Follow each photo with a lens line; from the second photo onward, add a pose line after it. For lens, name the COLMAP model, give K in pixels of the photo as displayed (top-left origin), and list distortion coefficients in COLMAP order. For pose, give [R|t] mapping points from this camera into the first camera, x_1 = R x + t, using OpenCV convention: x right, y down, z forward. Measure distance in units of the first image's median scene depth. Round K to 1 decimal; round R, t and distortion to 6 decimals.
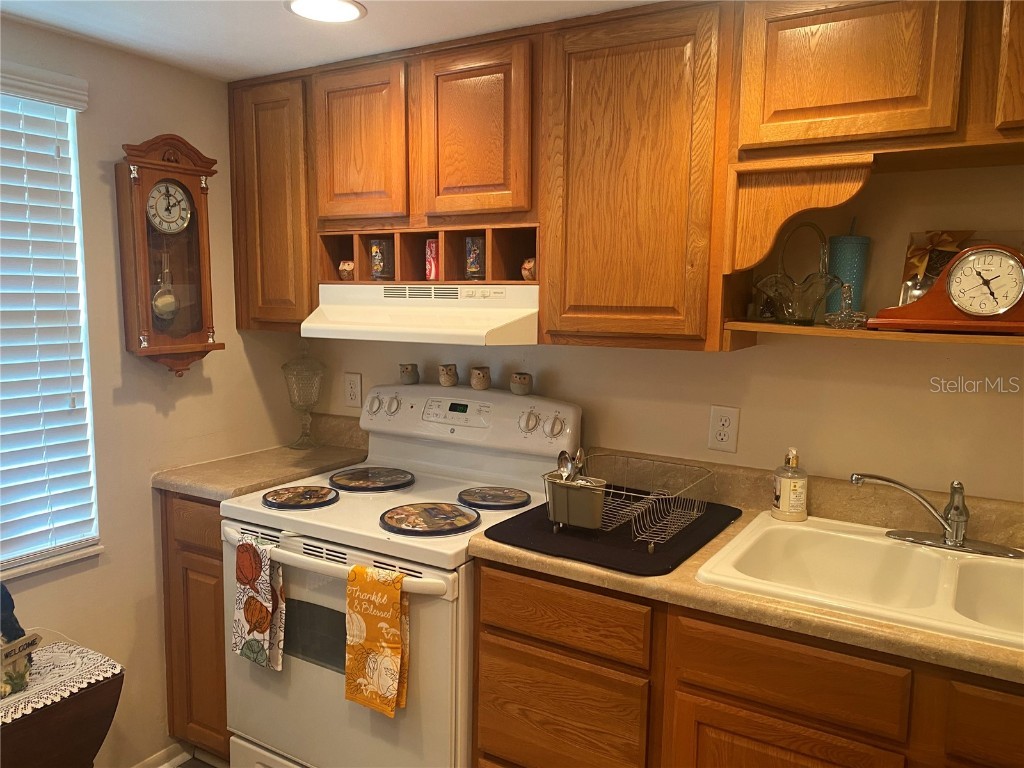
lens RADIAL K [[776.1, 0, 512.0], [0, 776.1, 384.0], [0, 0, 1]] dist [0.057685, -0.080129]
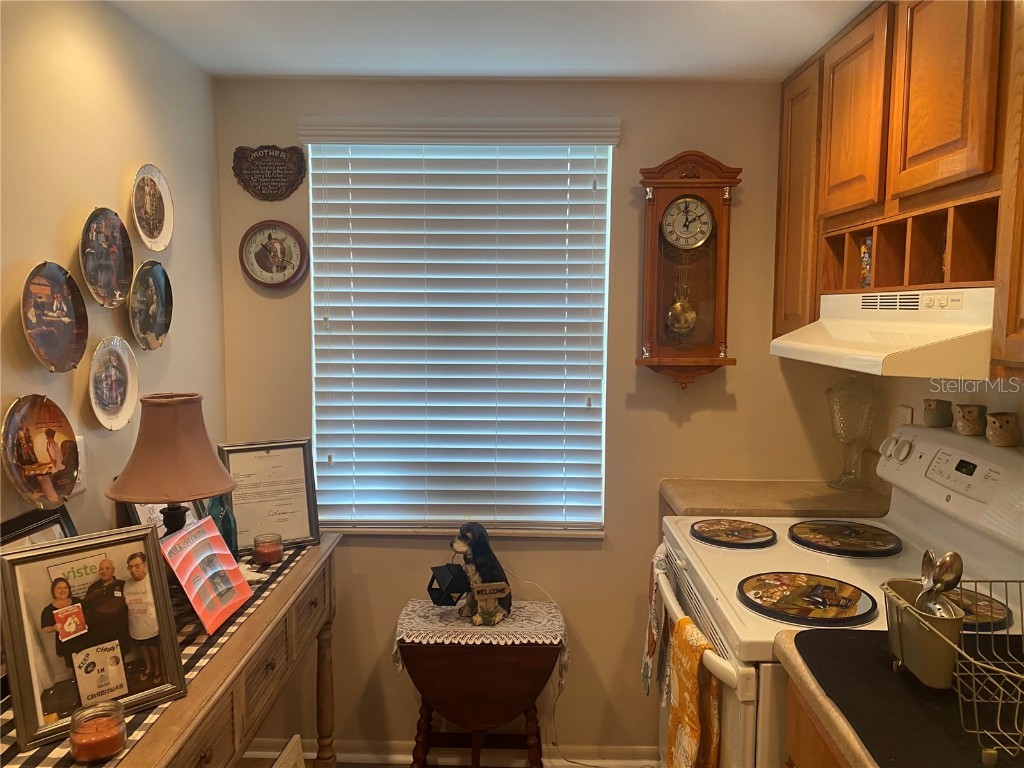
lens RADIAL K [[776.1, 0, 512.0], [0, 776.1, 384.0], [0, 0, 1]] dist [0.057685, -0.080129]
pose [[0.504893, 0.079799, -0.859485, 0.388828], [-0.102318, 0.994230, 0.032204, -0.029778], [0.857096, 0.071682, 0.510145, 0.343006]]
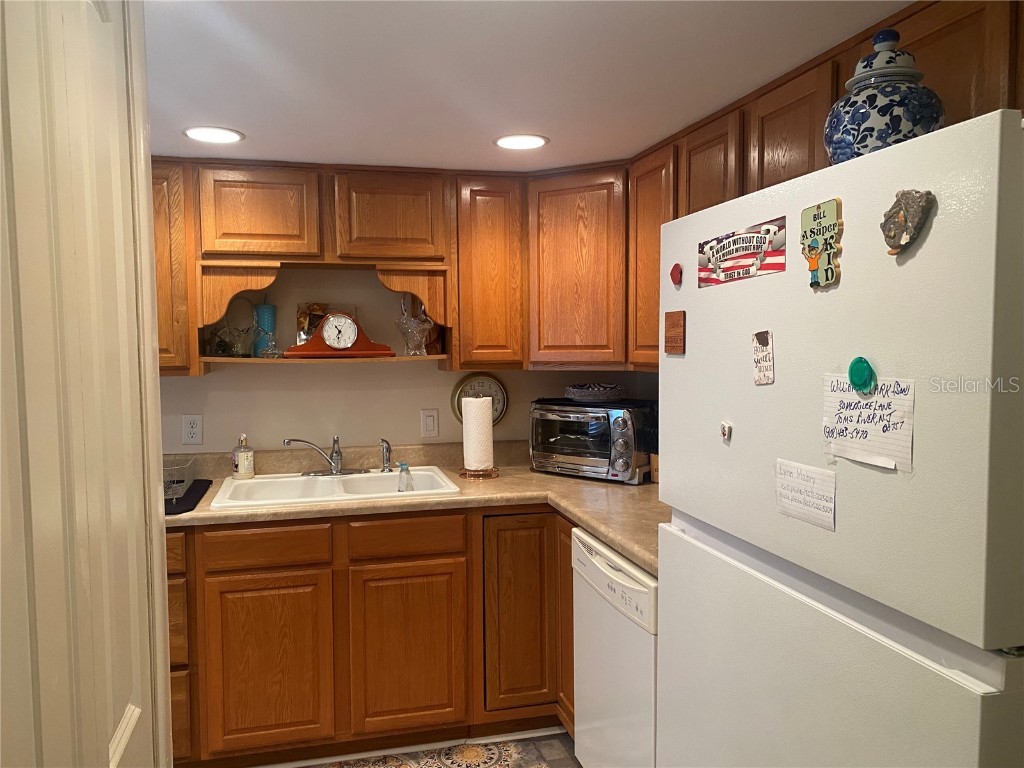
lens RADIAL K [[776.1, 0, 512.0], [0, 776.1, 384.0], [0, 0, 1]] dist [0.057685, -0.080129]
pose [[0.688421, -0.062045, 0.722653, -0.377671], [0.101434, 0.994779, -0.011219, 0.048989], [-0.718184, 0.081025, 0.691120, -0.472998]]
